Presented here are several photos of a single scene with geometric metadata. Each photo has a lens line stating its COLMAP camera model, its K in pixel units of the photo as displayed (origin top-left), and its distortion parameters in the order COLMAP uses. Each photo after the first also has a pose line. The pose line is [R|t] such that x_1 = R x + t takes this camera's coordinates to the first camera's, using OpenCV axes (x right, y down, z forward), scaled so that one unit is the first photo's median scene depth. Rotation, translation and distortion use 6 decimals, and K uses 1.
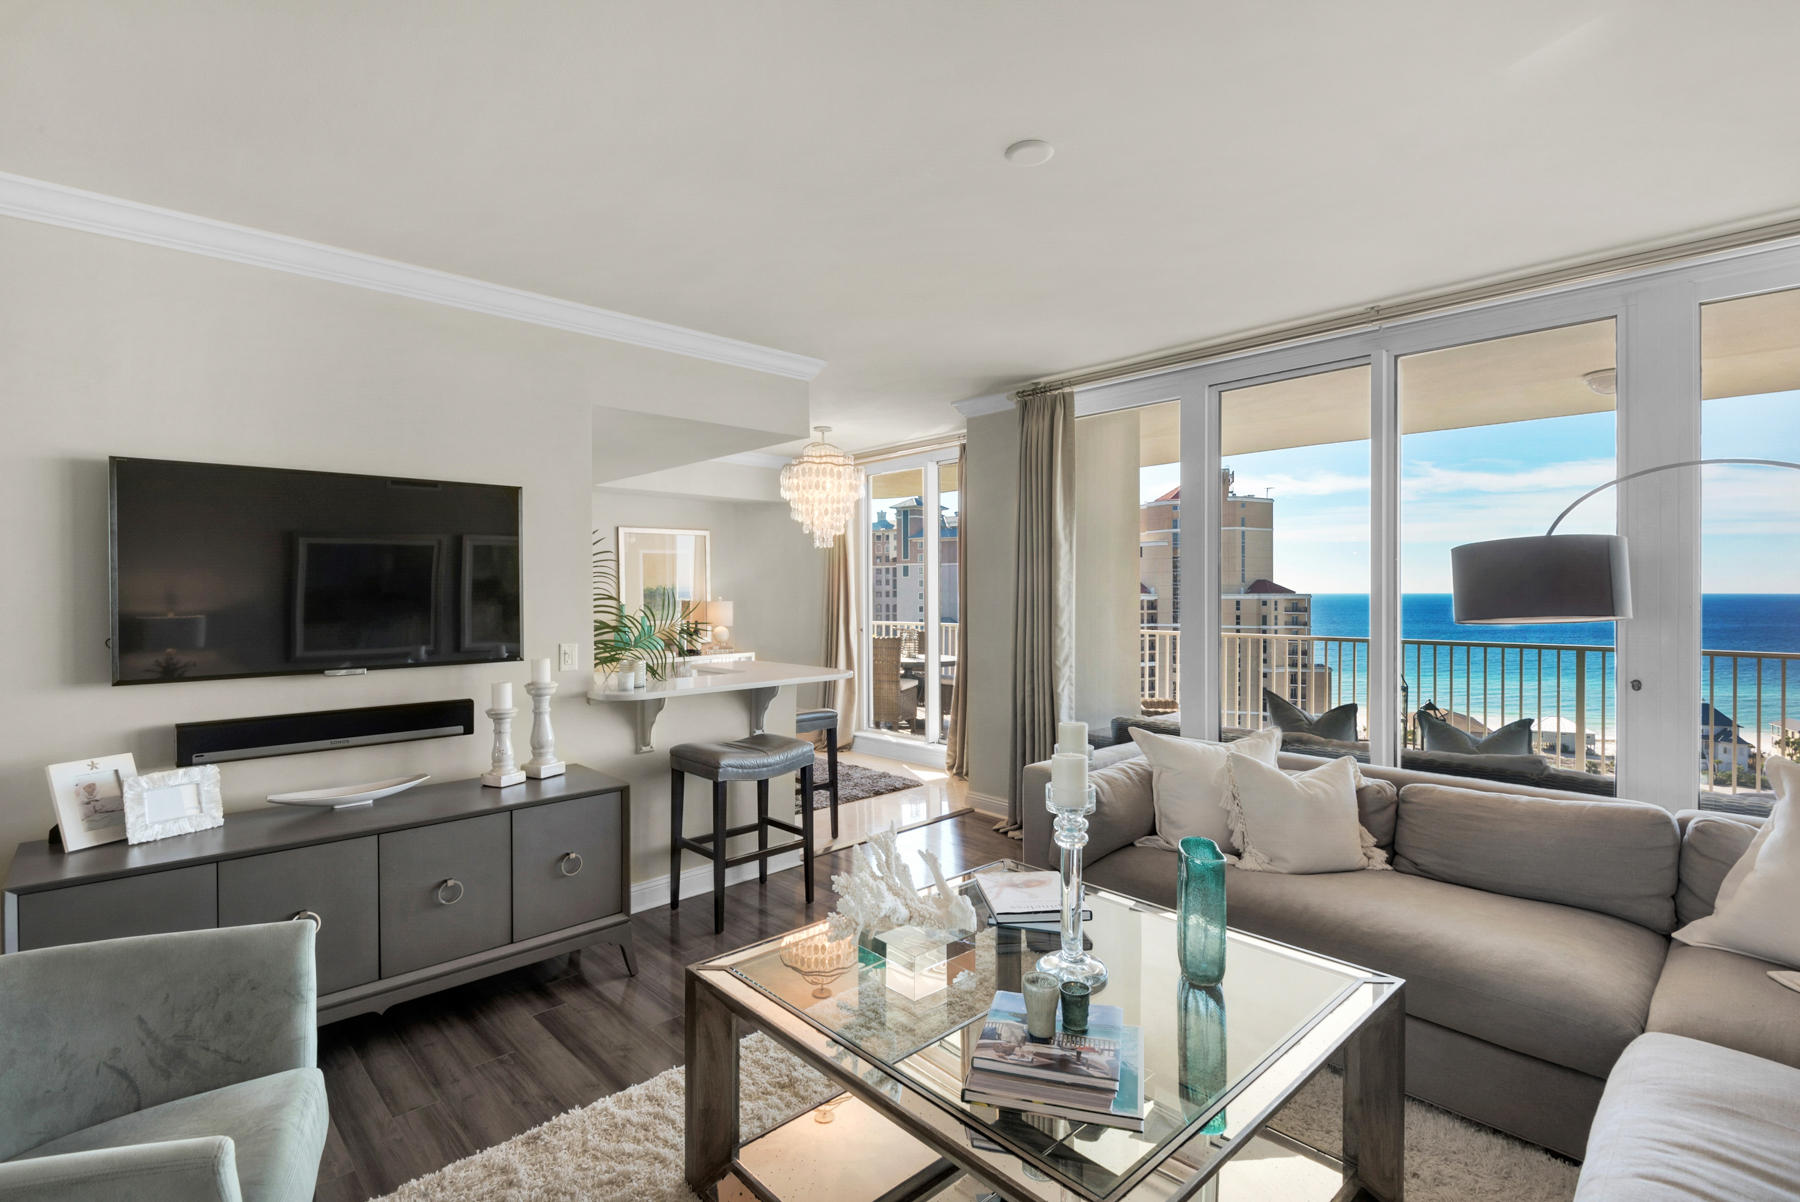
lens RADIAL K [[838.1, 0, 898.8], [0, 838.1, 590.0], [0, 0, 1]] dist [0.019247, -0.013967]
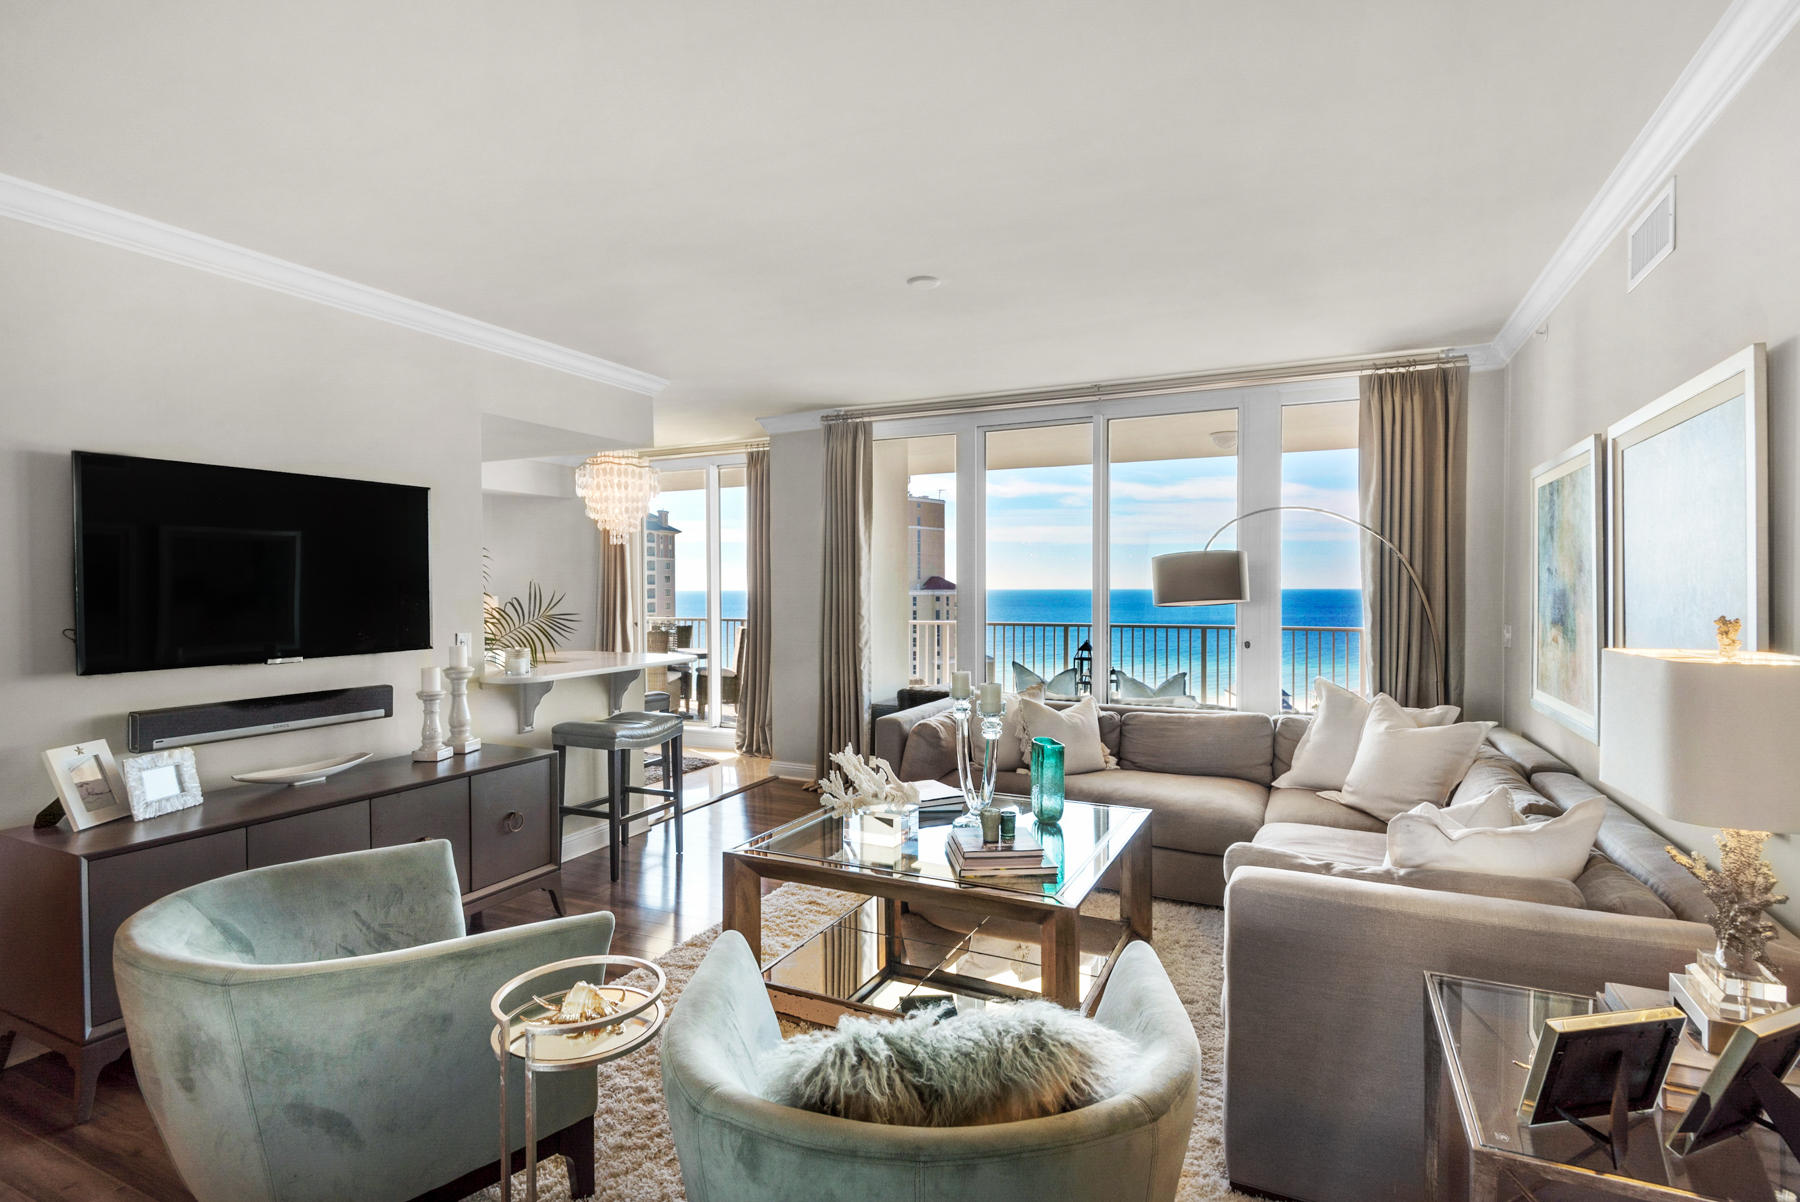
lens RADIAL K [[884.1, 0, 897.2], [0, 884.1, 582.1], [0, 0, 1]] dist [0.035395, -0.016423]
pose [[0.933628, 0.002059, 0.358237, -0.343422], [-0.000235, 0.999987, -0.005135, 0.005363], [-0.358243, 0.004709, 0.933617, -0.326223]]
